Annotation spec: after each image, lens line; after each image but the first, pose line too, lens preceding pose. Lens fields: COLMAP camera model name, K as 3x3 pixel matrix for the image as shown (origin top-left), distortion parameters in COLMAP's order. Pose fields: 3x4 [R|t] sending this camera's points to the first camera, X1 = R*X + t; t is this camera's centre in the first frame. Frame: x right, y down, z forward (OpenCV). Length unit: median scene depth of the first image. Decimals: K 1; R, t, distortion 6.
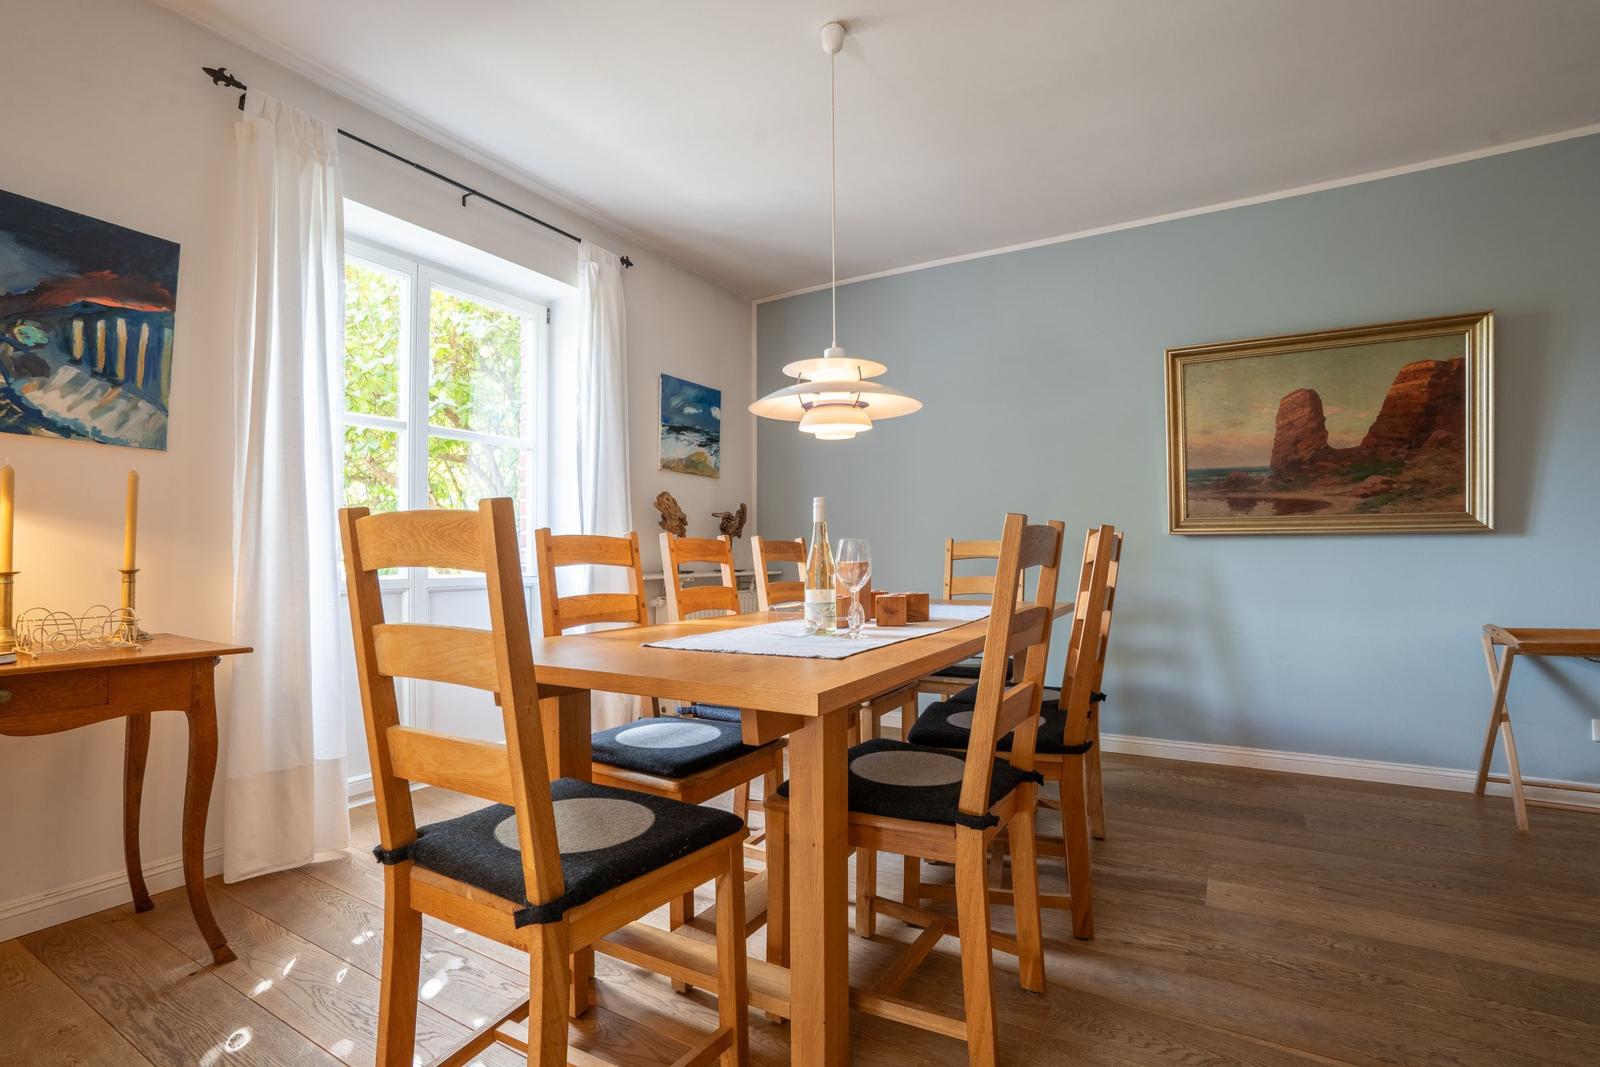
lens RADIAL K [[742.2, 0, 801.3], [0, 742.2, 545.5], [0, 0, 1]] dist [-0.066343, 0.024025]
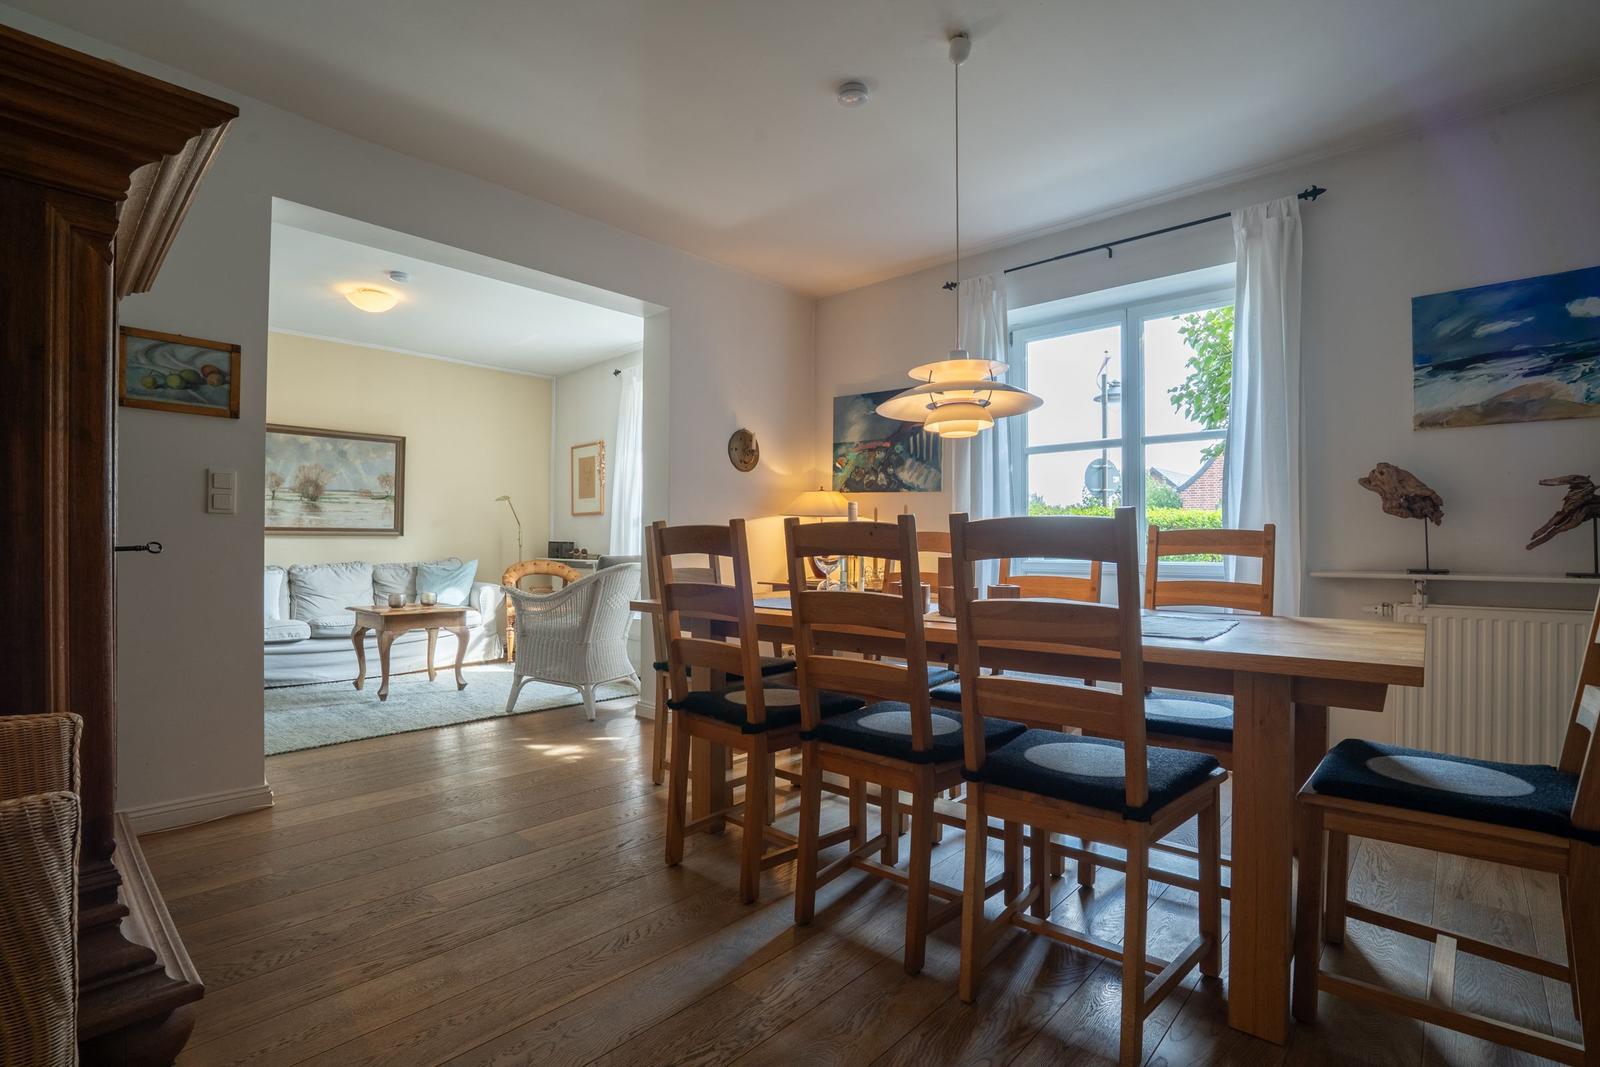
lens RADIAL K [[742.2, 0, 801.3], [0, 742.2, 545.5], [0, 0, 1]] dist [-0.066343, 0.024025]
pose [[-0.202897, -0.009688, -0.979152, 1.029839], [-0.002268, 0.999953, -0.009424, 0.030211], [0.979197, 0.000308, -0.202910, 0.929958]]
